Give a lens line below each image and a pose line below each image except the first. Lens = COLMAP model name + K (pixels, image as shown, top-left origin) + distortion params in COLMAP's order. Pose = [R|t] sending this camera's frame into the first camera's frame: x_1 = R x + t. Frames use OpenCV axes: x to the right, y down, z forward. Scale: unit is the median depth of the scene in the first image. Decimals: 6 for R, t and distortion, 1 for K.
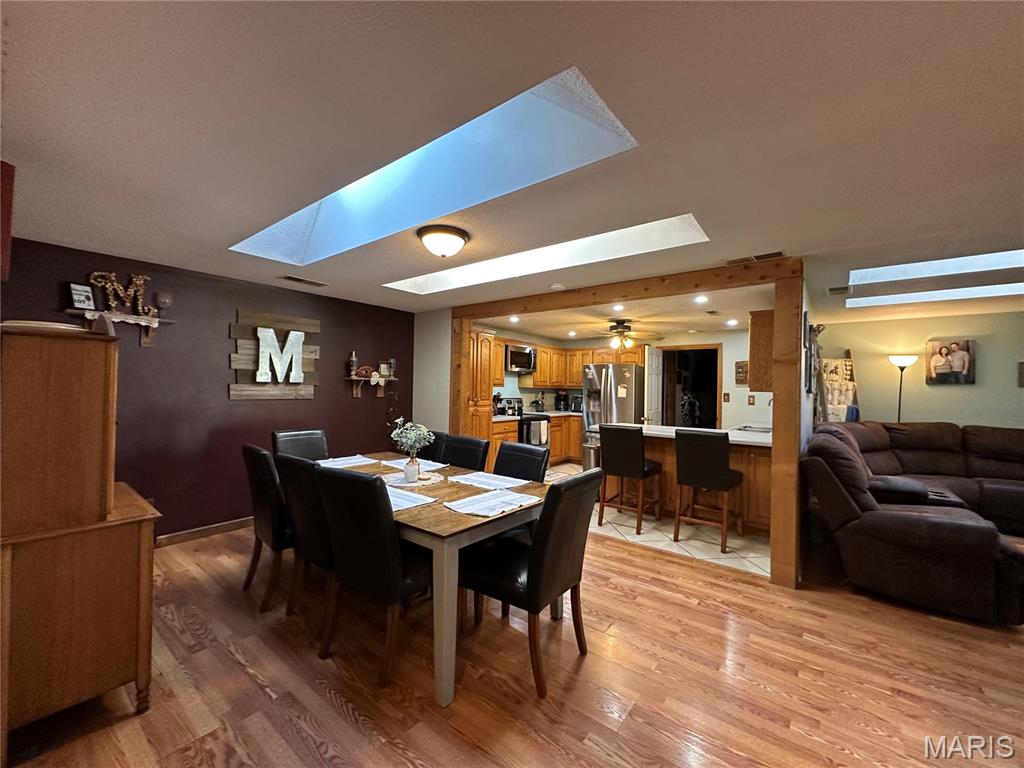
lens RADIAL K [[408.7, 0, 513.4], [0, 408.7, 383.5], [0, 0, 1]] dist [-0.004433, 0.000840]
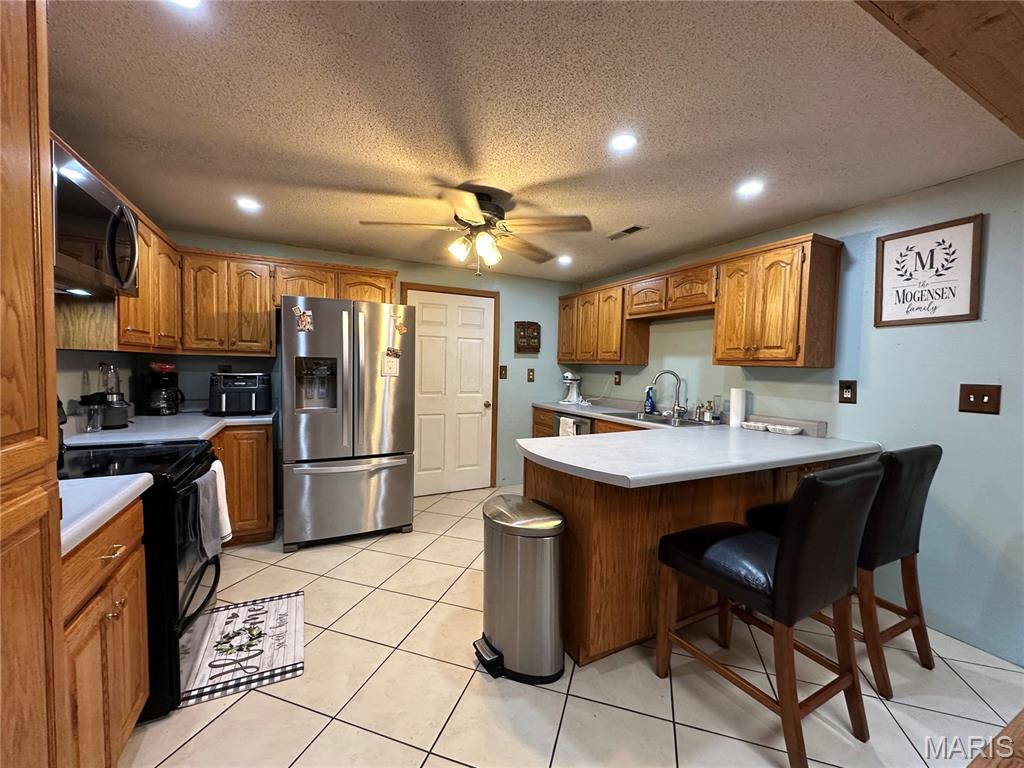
lens RADIAL K [[408.7, 0, 513.2], [0, 408.7, 384.5], [0, 0, 1]] dist [-0.004433, 0.000840]
pose [[0.427431, -0.050090, 0.902659, -0.129430], [-0.022335, 0.997574, 0.065932, 0.012100], [-0.903772, -0.048342, 0.425276, 0.885668]]
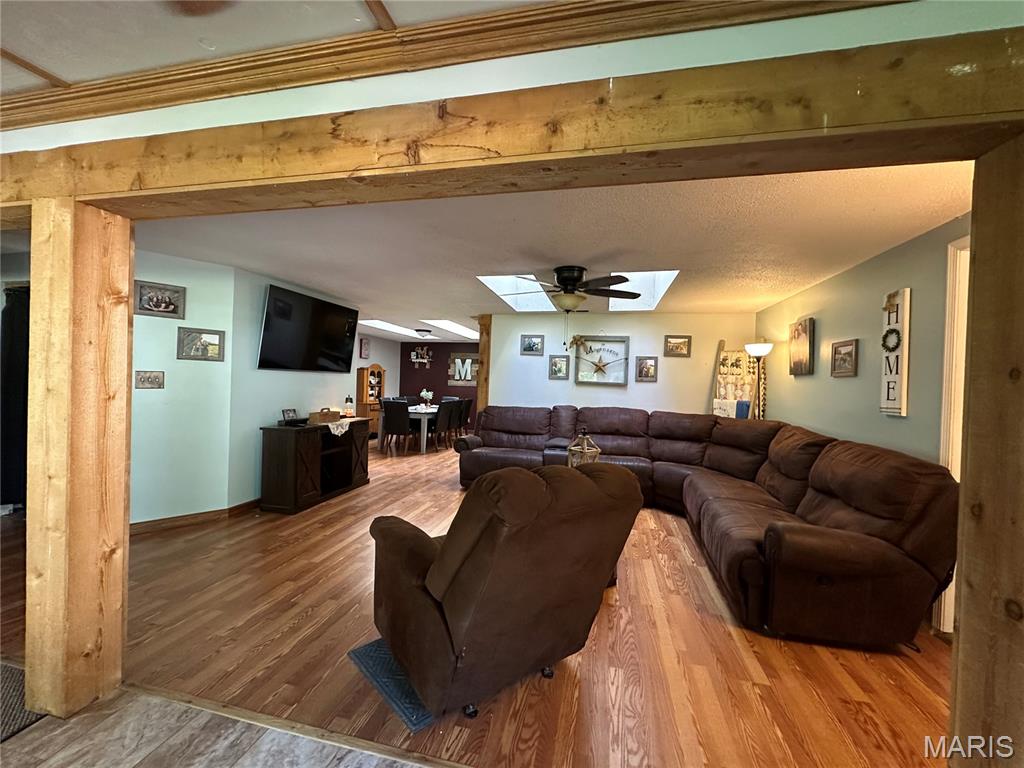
lens RADIAL K [[408.7, 0, 512.5], [0, 408.7, 385.2], [0, 0, 1]] dist [-0.004433, 0.000840]
pose [[0.429765, 0.002455, -0.902937, 1.524081], [-0.014214, 0.999891, -0.004046, 0.031583], [0.902829, 0.014574, 0.429753, 0.142549]]
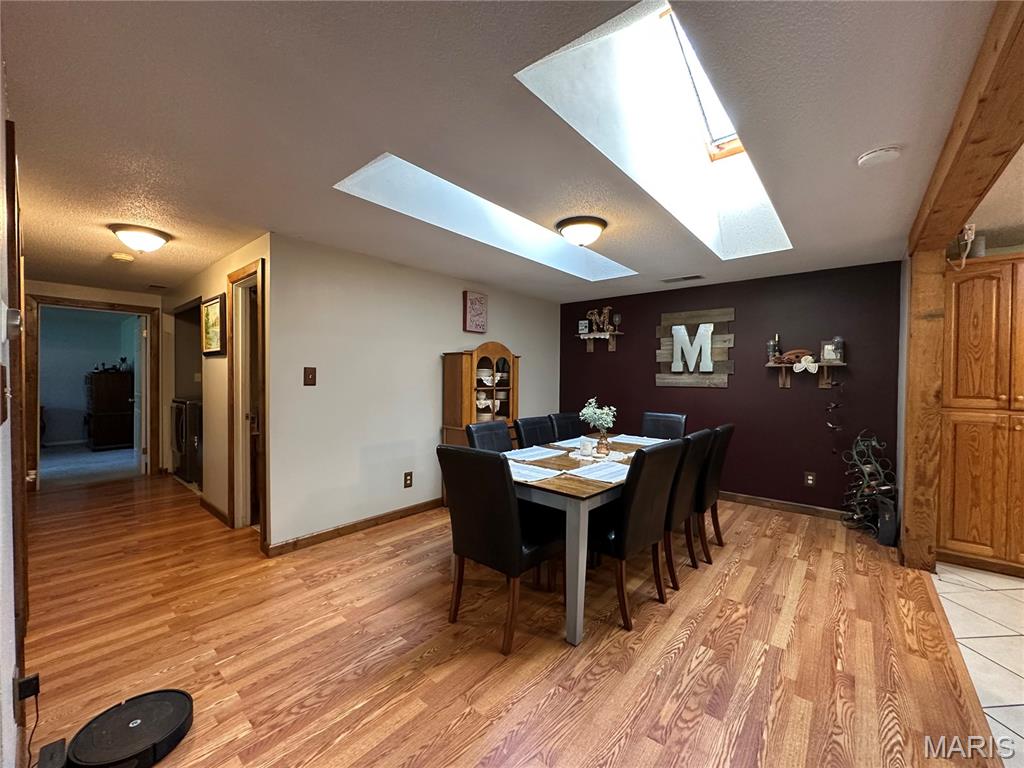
lens RADIAL K [[408.7, 0, 511.2], [0, 408.7, 382.4], [0, 0, 1]] dist [-0.004433, 0.000840]
pose [[-0.040499, -0.001486, -0.999178, 0.459647], [0.002058, 0.999997, -0.001571, 0.022313], [0.999177, -0.002120, -0.040496, 0.443922]]
